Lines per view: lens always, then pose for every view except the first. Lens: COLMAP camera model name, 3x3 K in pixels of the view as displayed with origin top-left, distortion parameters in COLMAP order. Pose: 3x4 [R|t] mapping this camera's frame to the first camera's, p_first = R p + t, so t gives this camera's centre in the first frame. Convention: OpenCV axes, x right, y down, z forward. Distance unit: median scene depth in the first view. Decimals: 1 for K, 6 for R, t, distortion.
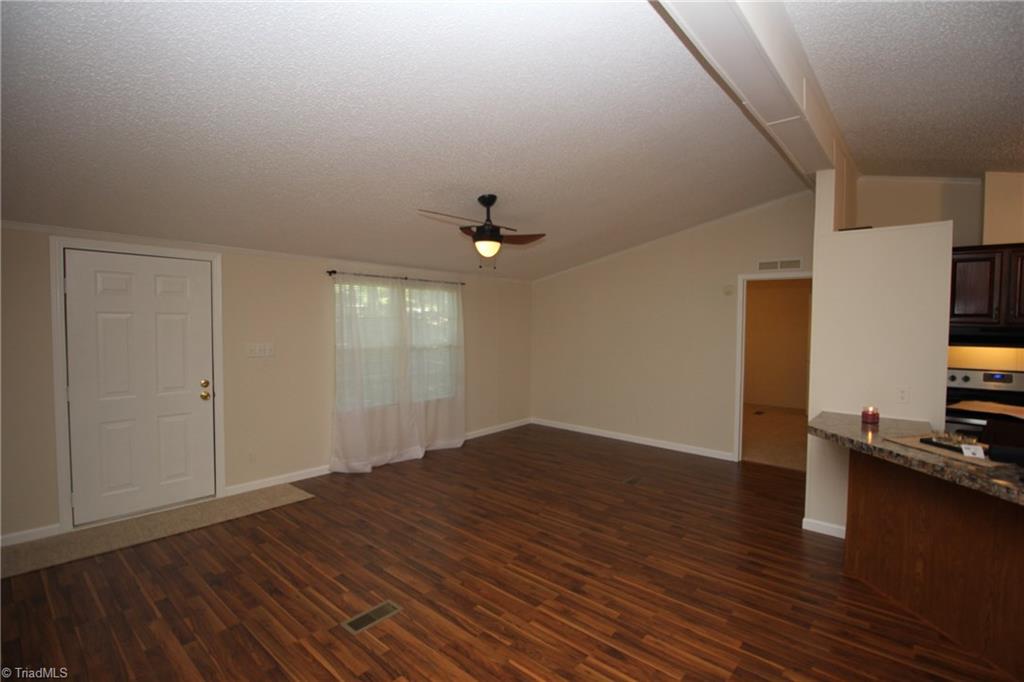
lens RADIAL K [[474.8, 0, 520.7], [0, 474.8, 338.8], [0, 0, 1]] dist [-0.018717, -0.001161]
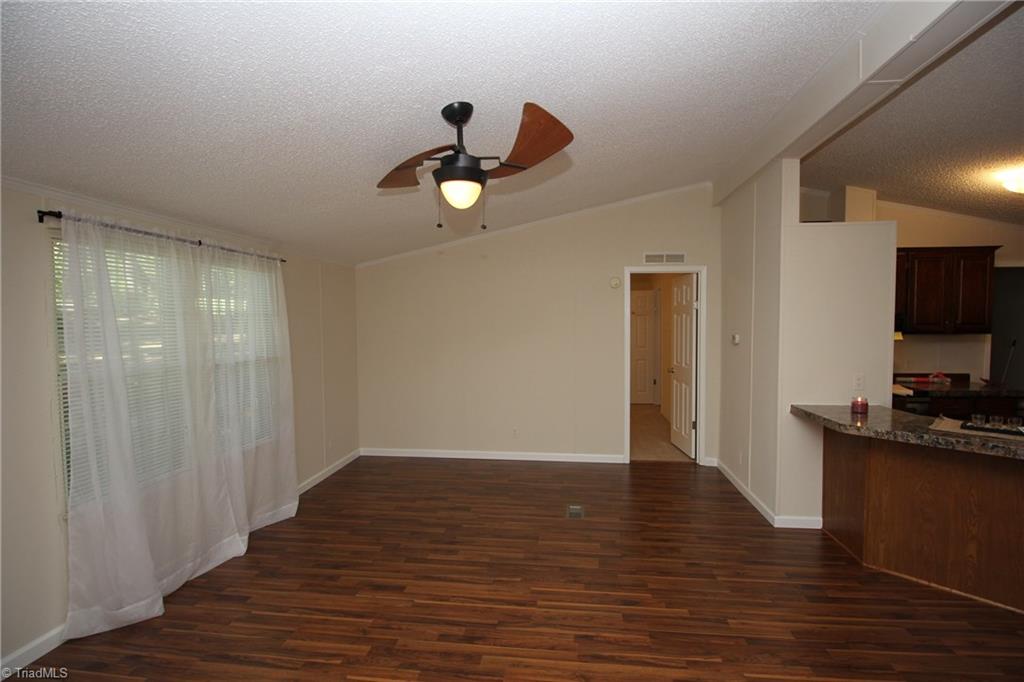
lens RADIAL K [[474.8, 0, 520.7], [0, 474.8, 338.8], [0, 0, 1]] dist [-0.018717, -0.001161]
pose [[0.826273, -0.032880, 0.562309, -0.346817], [0.031561, 0.999429, 0.012062, -0.012941], [-0.562384, 0.007780, 0.826839, 0.461874]]
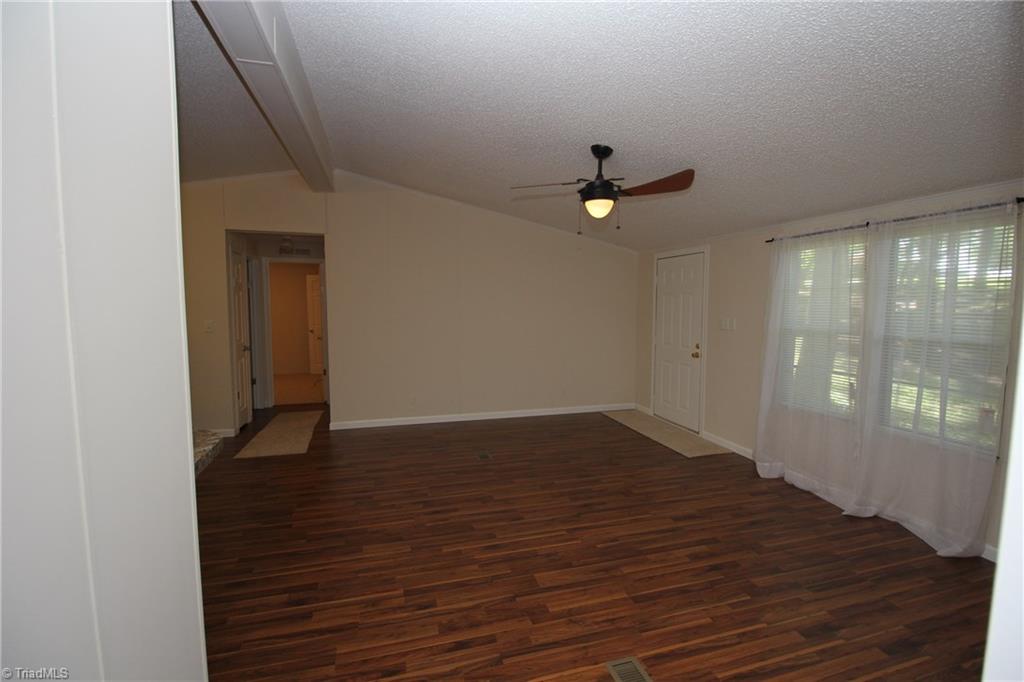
lens RADIAL K [[474.8, 0, 520.7], [0, 474.8, 338.8], [0, 0, 1]] dist [-0.018717, -0.001161]
pose [[-0.539786, 0.052880, -0.840140, 0.742441], [-0.035913, 0.995670, 0.085744, -0.021143], [0.841036, 0.076456, -0.535550, 1.352119]]
